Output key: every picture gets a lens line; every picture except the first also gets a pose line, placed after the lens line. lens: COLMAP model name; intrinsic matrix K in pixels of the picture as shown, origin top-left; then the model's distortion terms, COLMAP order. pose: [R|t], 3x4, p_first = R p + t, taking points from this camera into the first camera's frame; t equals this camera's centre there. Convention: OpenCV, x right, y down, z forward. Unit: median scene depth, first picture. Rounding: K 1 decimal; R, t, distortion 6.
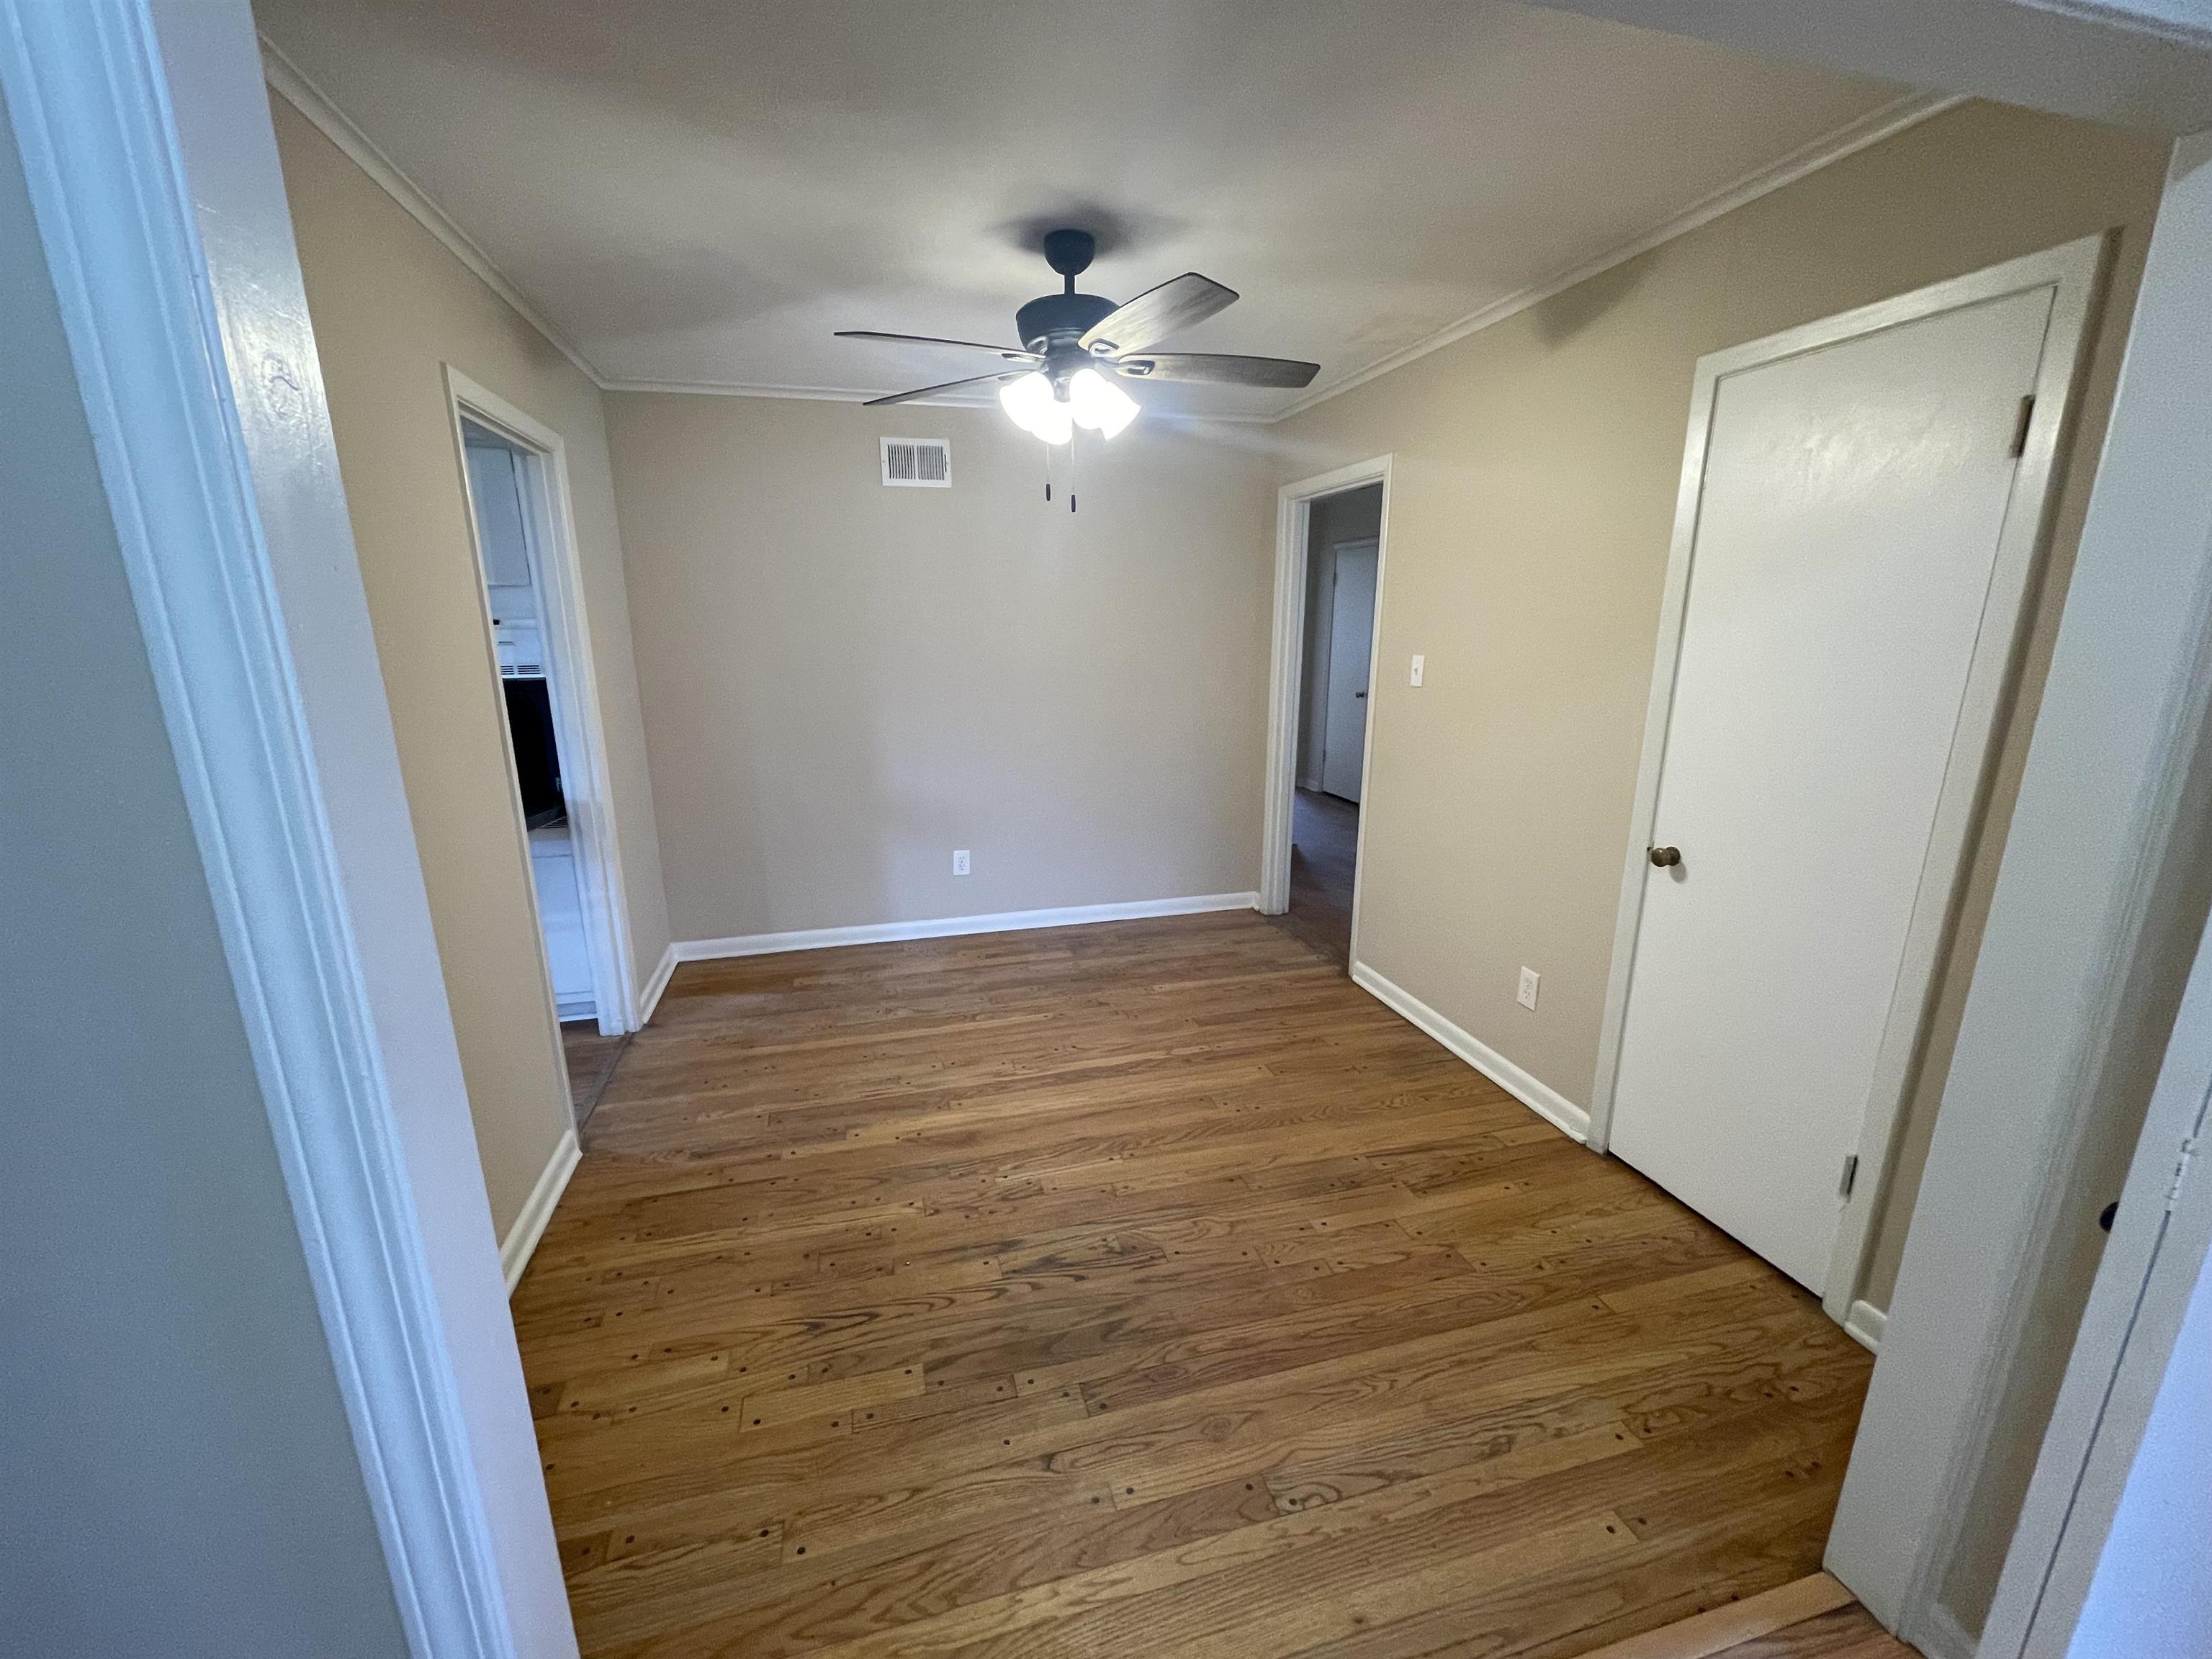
lens RADIAL K [[891.0, 0, 1099.4], [0, 891.0, 839.5], [0, 0, 1]] dist [0.000895, 0.001353]
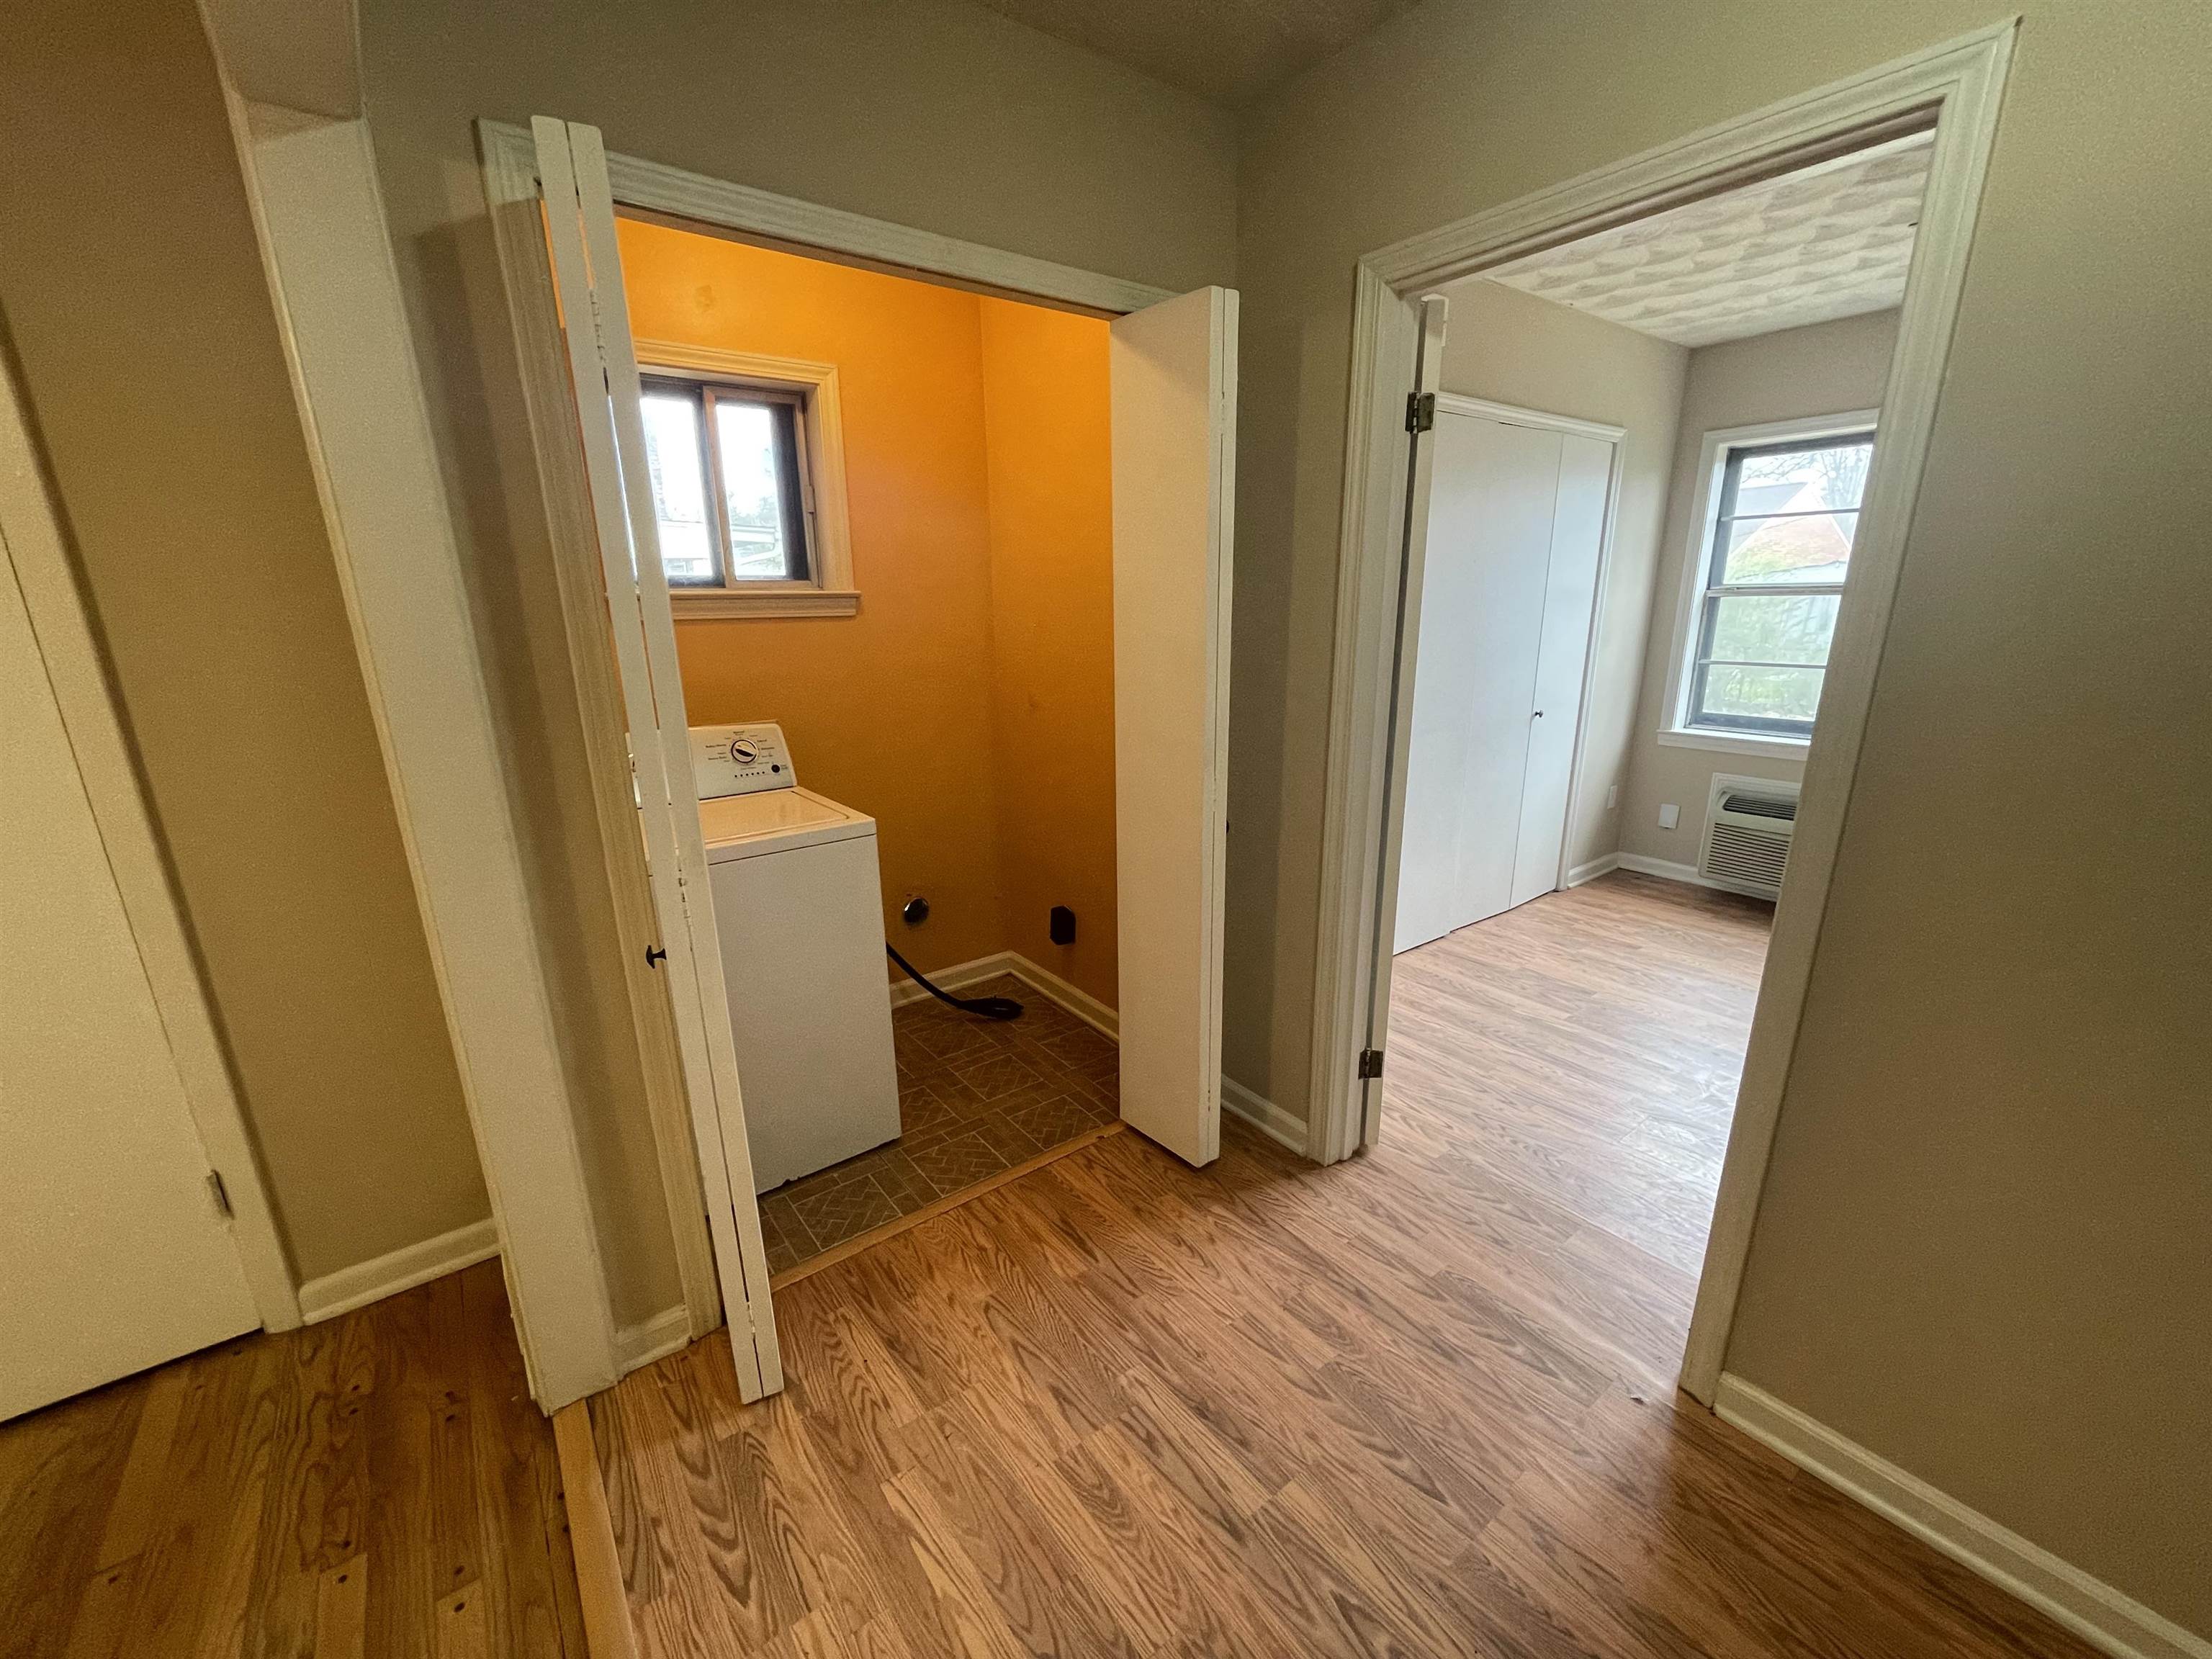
lens RADIAL K [[891.0, 0, 1087.5], [0, 891.0, 831.2], [0, 0, 1]] dist [0.000895, 0.001353]
pose [[-0.356498, -0.232899, 0.904802, -0.223791], [0.241896, 0.912403, 0.330164, -0.047484], [-0.902439, 0.336570, -0.268932, 0.378254]]
